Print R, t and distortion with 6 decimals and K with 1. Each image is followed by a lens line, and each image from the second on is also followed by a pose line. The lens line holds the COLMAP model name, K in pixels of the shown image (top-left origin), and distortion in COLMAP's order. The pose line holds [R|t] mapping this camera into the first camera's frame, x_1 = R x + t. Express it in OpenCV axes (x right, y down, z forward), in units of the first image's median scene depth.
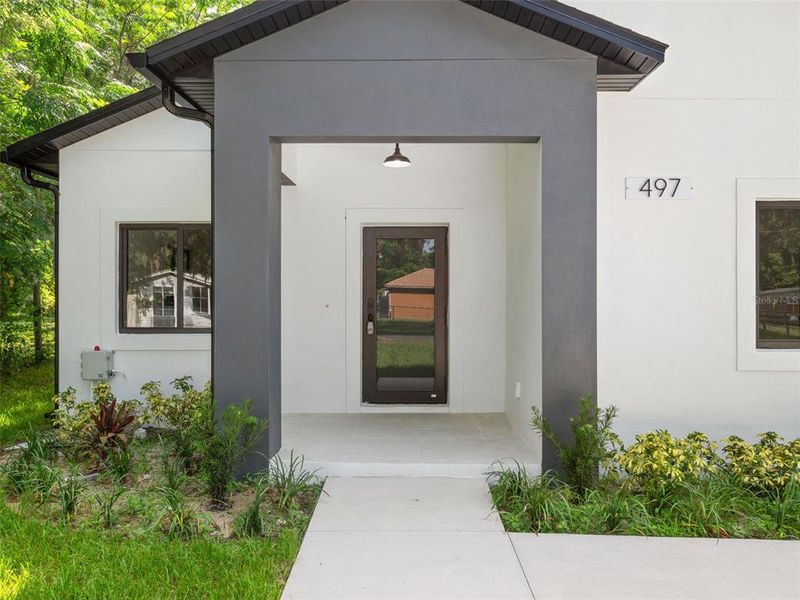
lens RADIAL K [[687.8, 0, 401.4], [0, 687.8, 298.4], [0, 0, 1]] dist [0.000156, 0.014081]
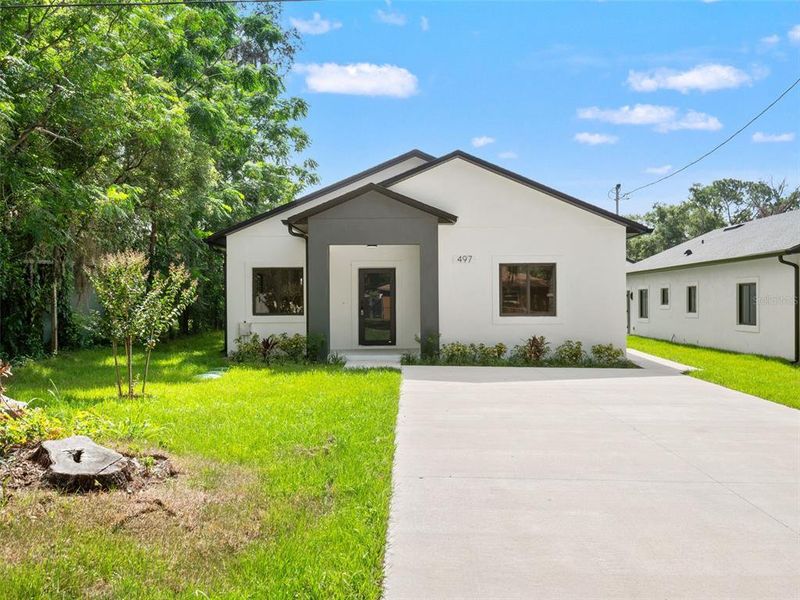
lens RADIAL K [[687.8, 0, 401.4], [0, 687.8, 298.4], [0, 0, 1]] dist [0.000156, 0.014081]
pose [[0.999904, -0.008154, 0.011167, 0.082341], [0.008148, 0.999967, 0.000561, -0.004314], [-0.011171, -0.000470, 0.999937, -1.784327]]
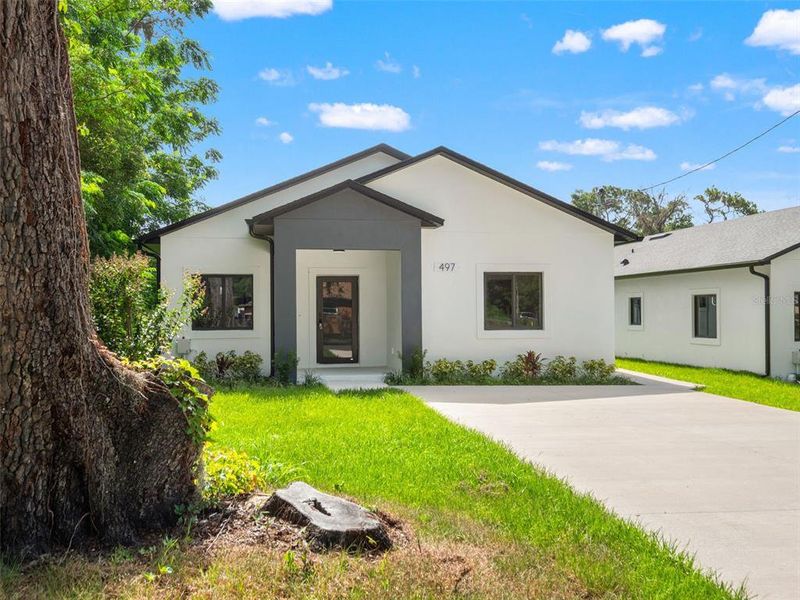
lens RADIAL K [[762.8, 0, 400.5], [0, 762.8, 302.6], [0, 0, 1]] dist [0.008356, 0.001248]
pose [[0.982774, -0.006269, 0.184703, -0.309167], [0.007762, 0.999943, -0.007359, -0.009968], [-0.184647, 0.008666, 0.982767, -1.707637]]
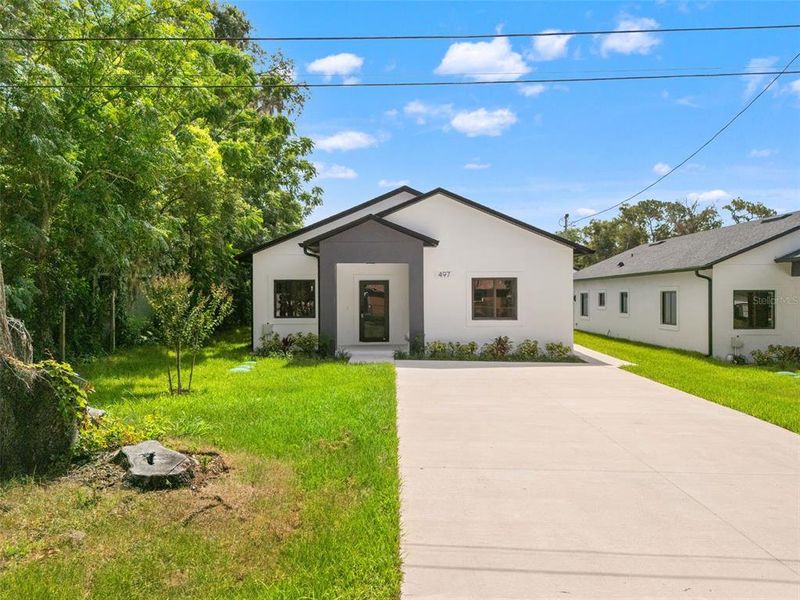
lens RADIAL K [[551.6, 0, 396.9], [0, 551.6, 300.2], [0, 0, 1]] dist [0.038441, -0.002713]
pose [[0.999616, -0.007900, 0.026546, 0.054234], [0.007679, 0.999935, 0.008413, -0.053772], [-0.026610, -0.008206, 0.999612, -1.796070]]
